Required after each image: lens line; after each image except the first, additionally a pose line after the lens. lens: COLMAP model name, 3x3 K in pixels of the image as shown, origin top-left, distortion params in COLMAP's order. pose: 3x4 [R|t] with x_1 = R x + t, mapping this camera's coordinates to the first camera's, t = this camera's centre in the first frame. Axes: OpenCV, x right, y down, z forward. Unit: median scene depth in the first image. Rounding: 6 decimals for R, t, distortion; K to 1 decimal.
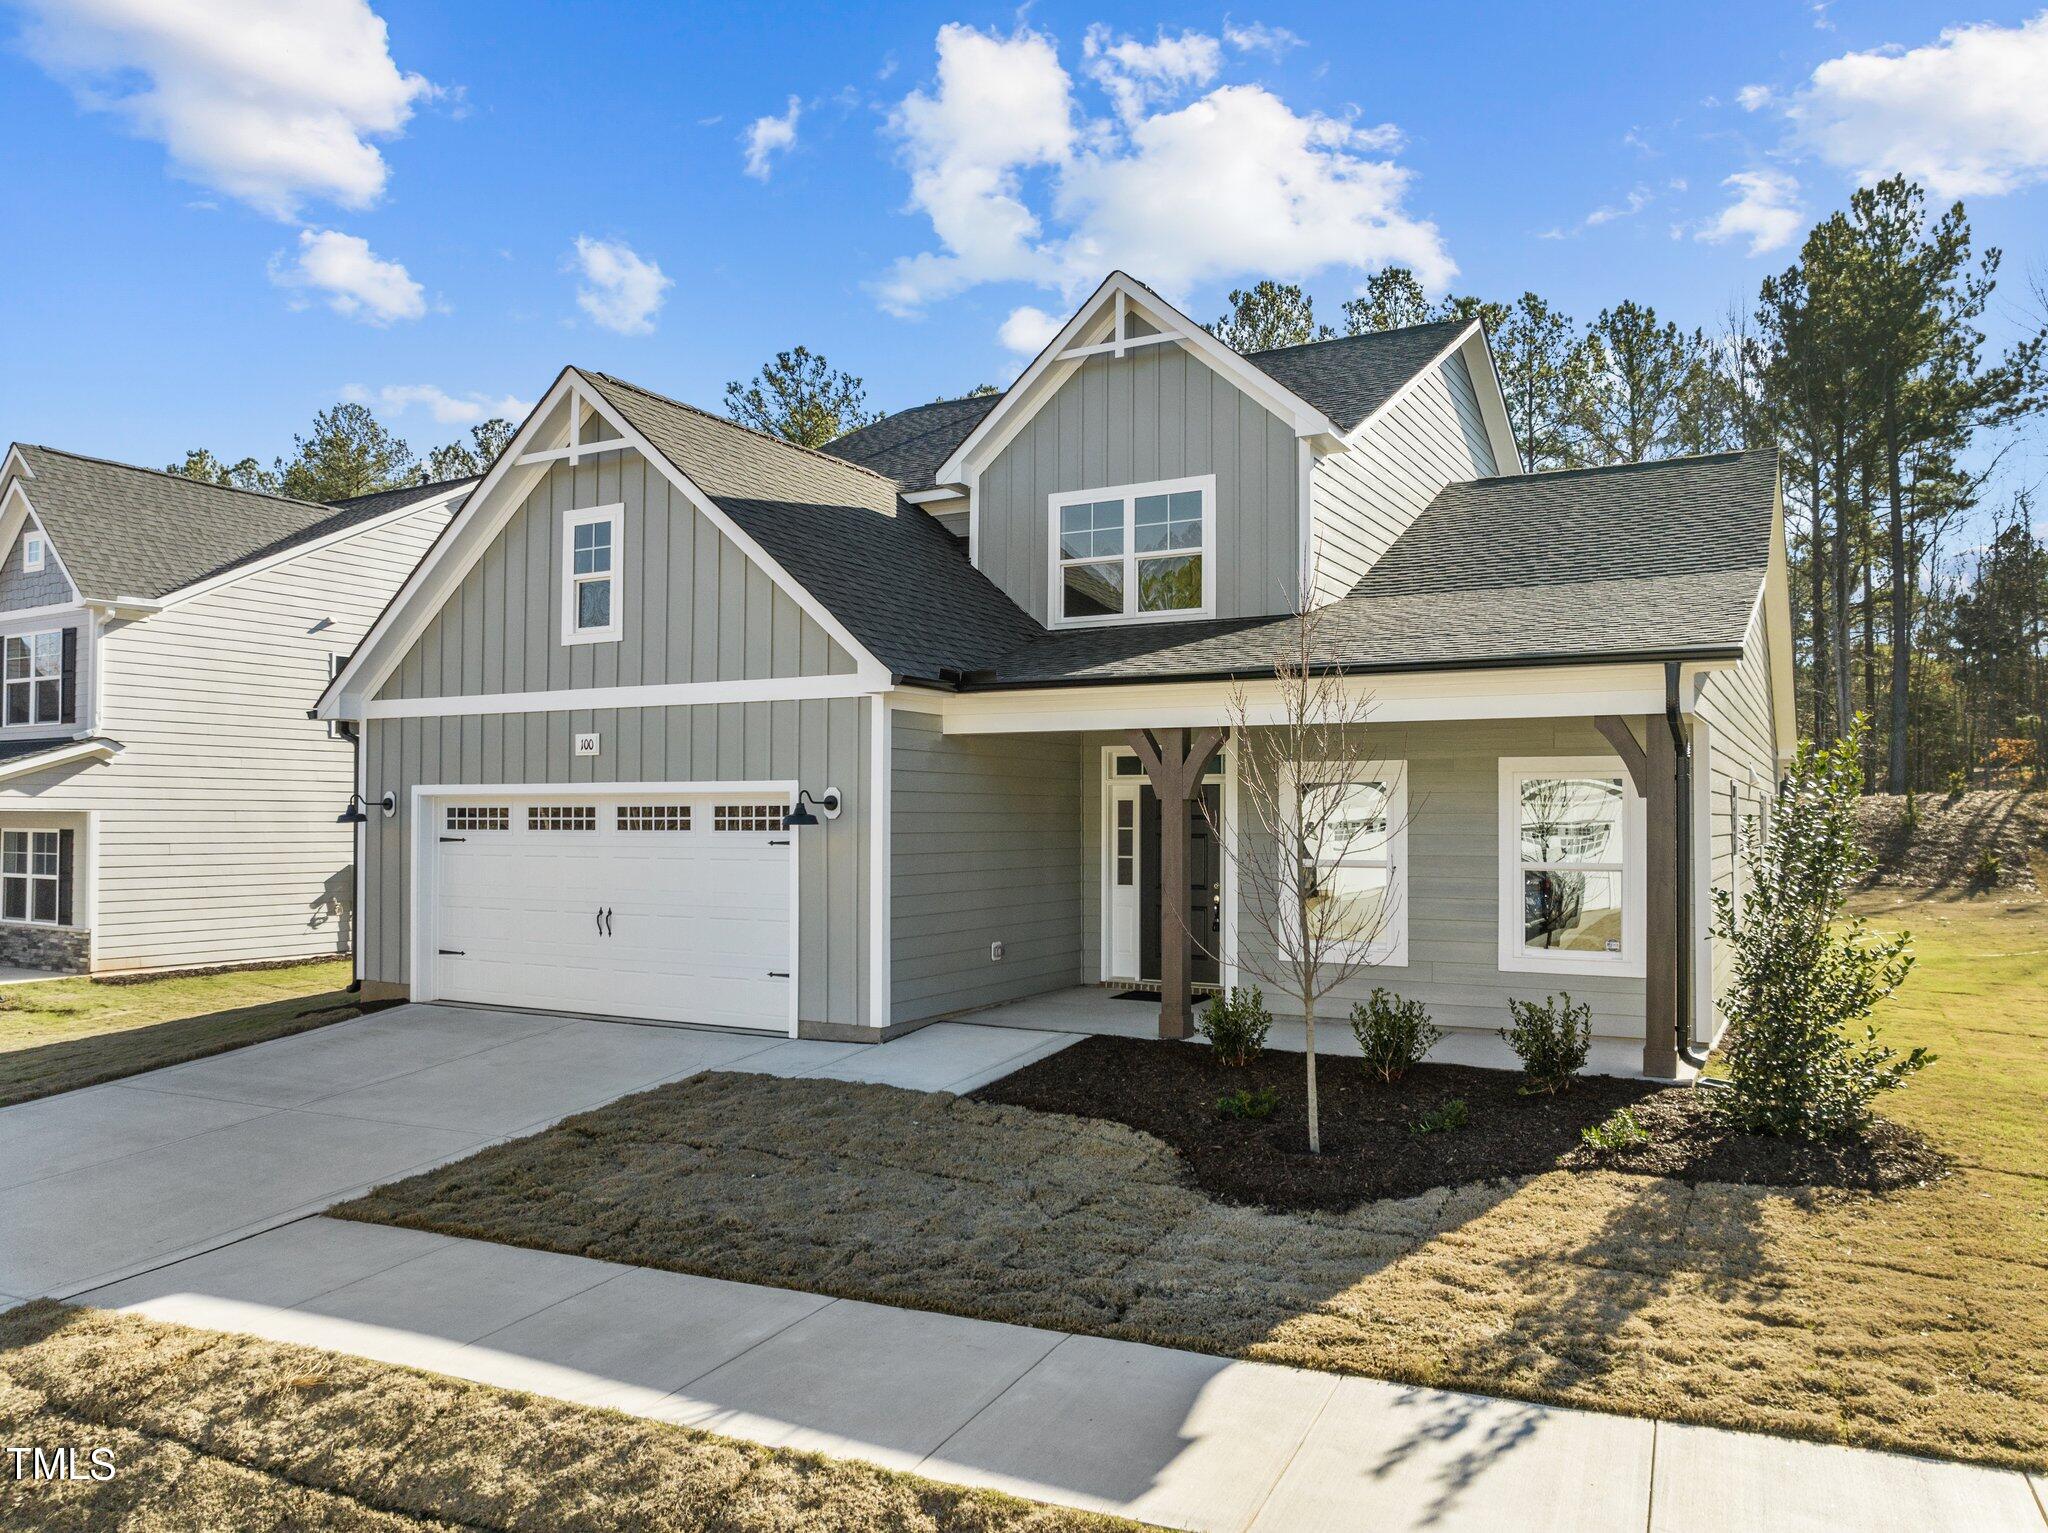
lens RADIAL K [[1450.5, 0, 1029.1], [0, 1450.5, 778.6], [0, 0, 1]] dist [-0.044381, 0.002880]
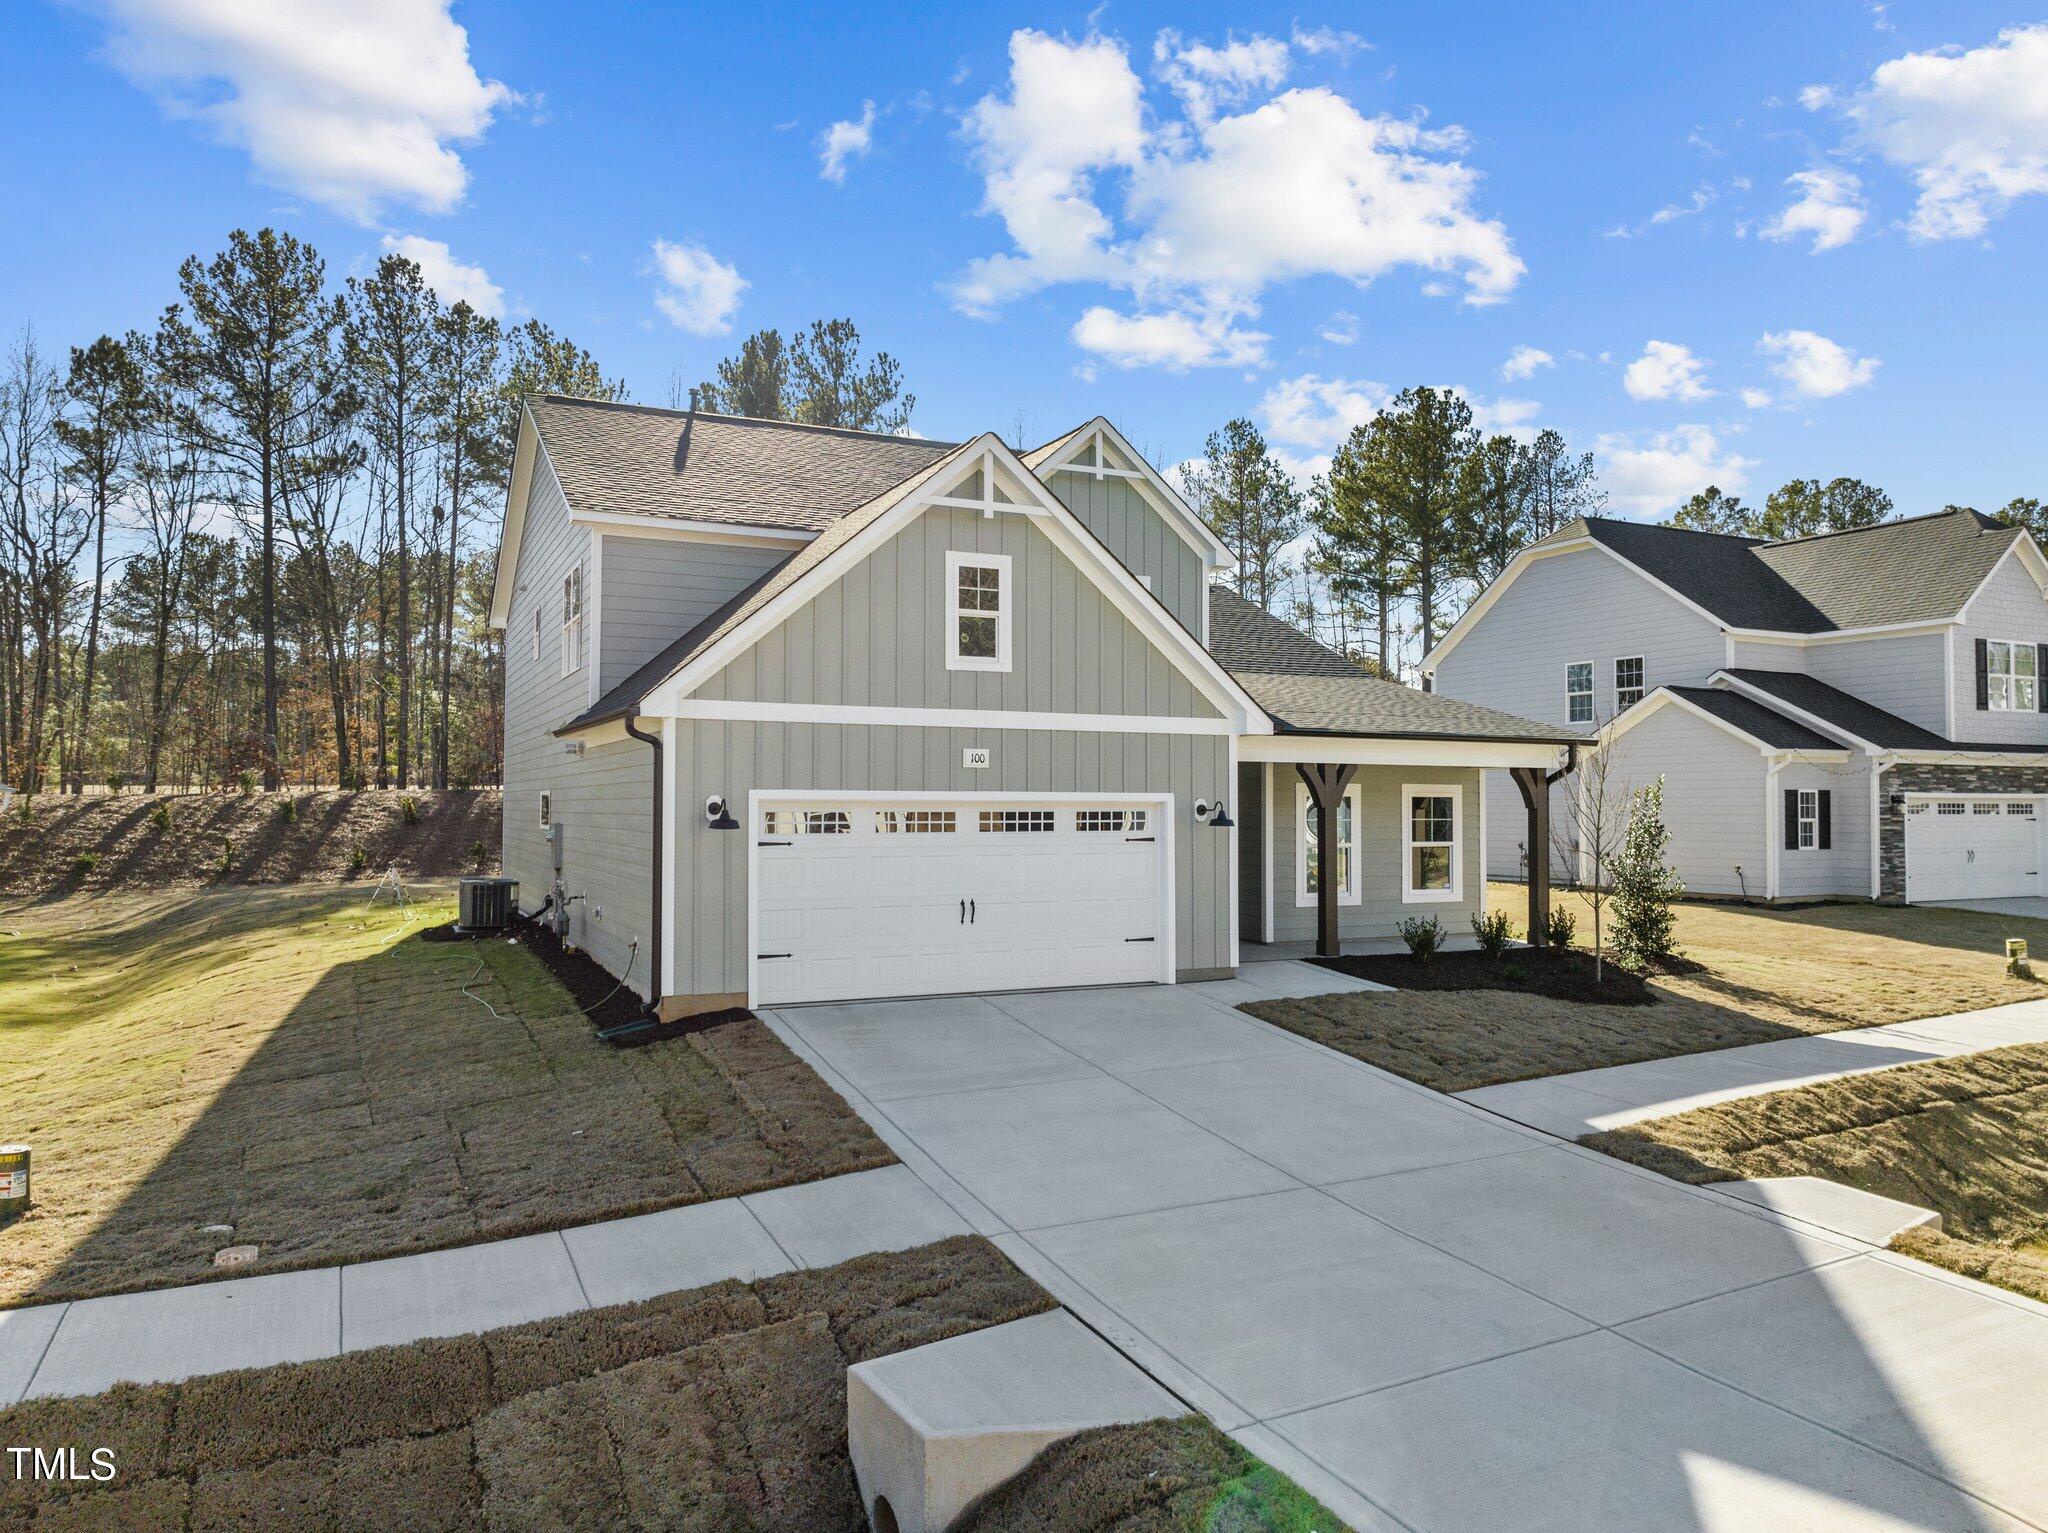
lens RADIAL K [[1435.7, 0, 1023.2], [0, 1435.7, 751.6], [0, 0, 1]] dist [-0.035916, -0.003473]
pose [[0.584660, 0.030943, 0.810688, -1.206857], [-0.024867, 0.999486, -0.020215, -0.006506], [-0.810897, -0.008341, 0.585129, 0.295349]]
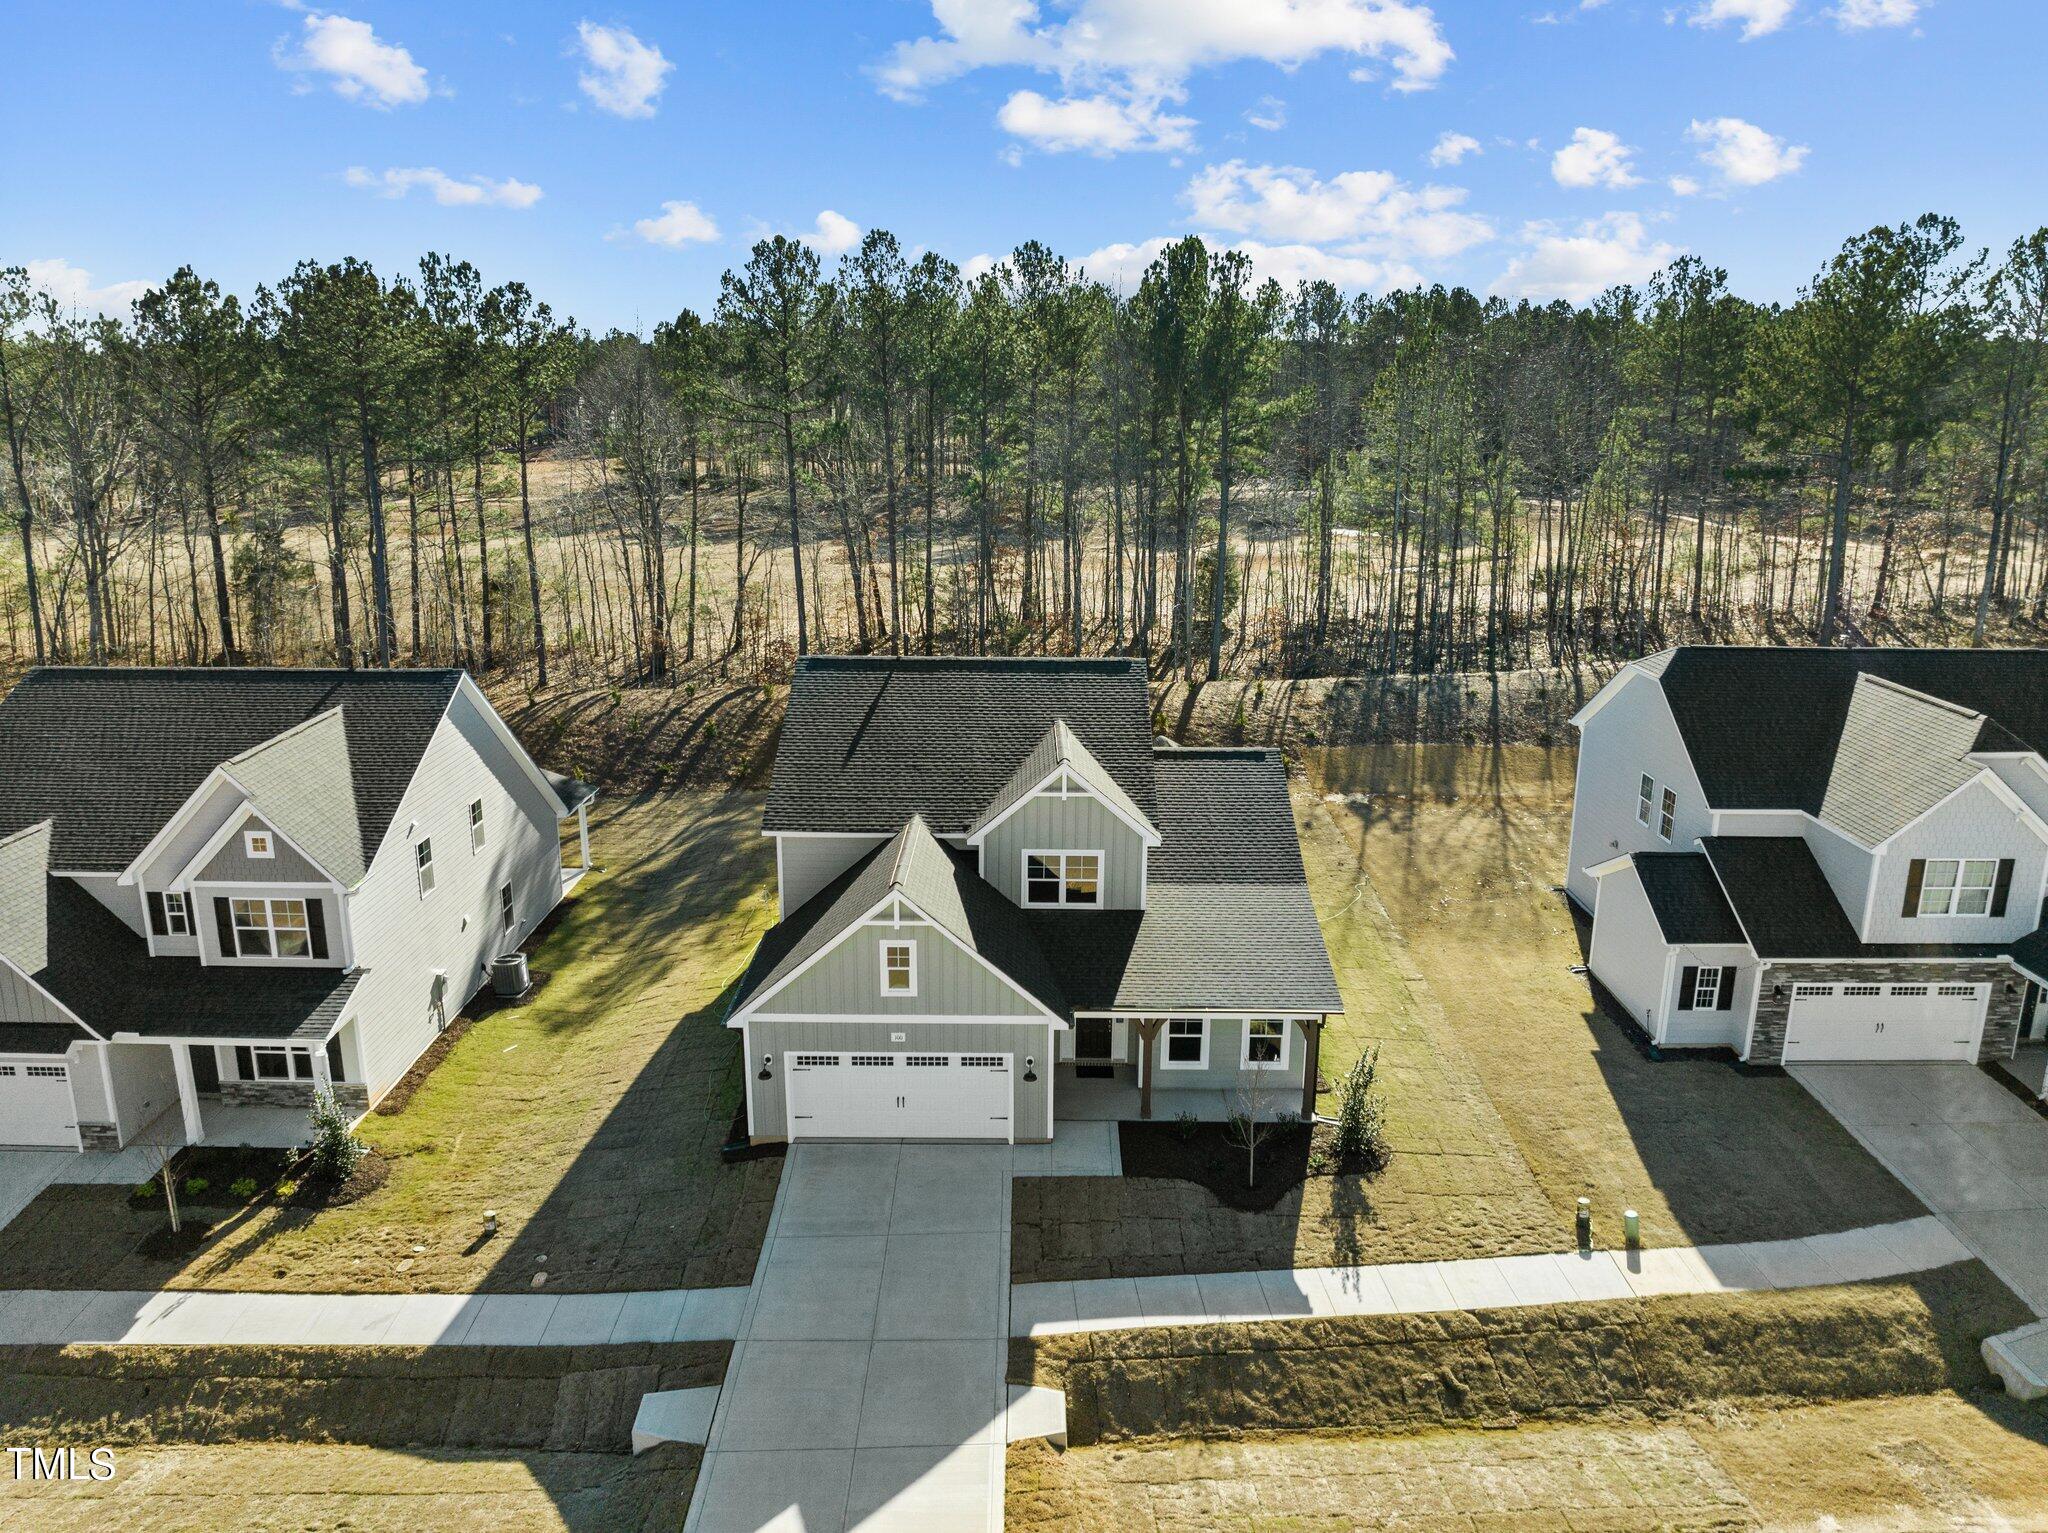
lens RADIAL K [[1438.2, 0, 1023.1], [0, 1438.2, 736.5], [0, 0, 1]] dist [-0.044442, 0.010188]
pose [[0.875957, -0.110048, 0.469670, -1.147444], [-0.017117, 0.965926, 0.258250, -1.075674], [-0.482086, -0.234255, 0.844226, -0.912837]]
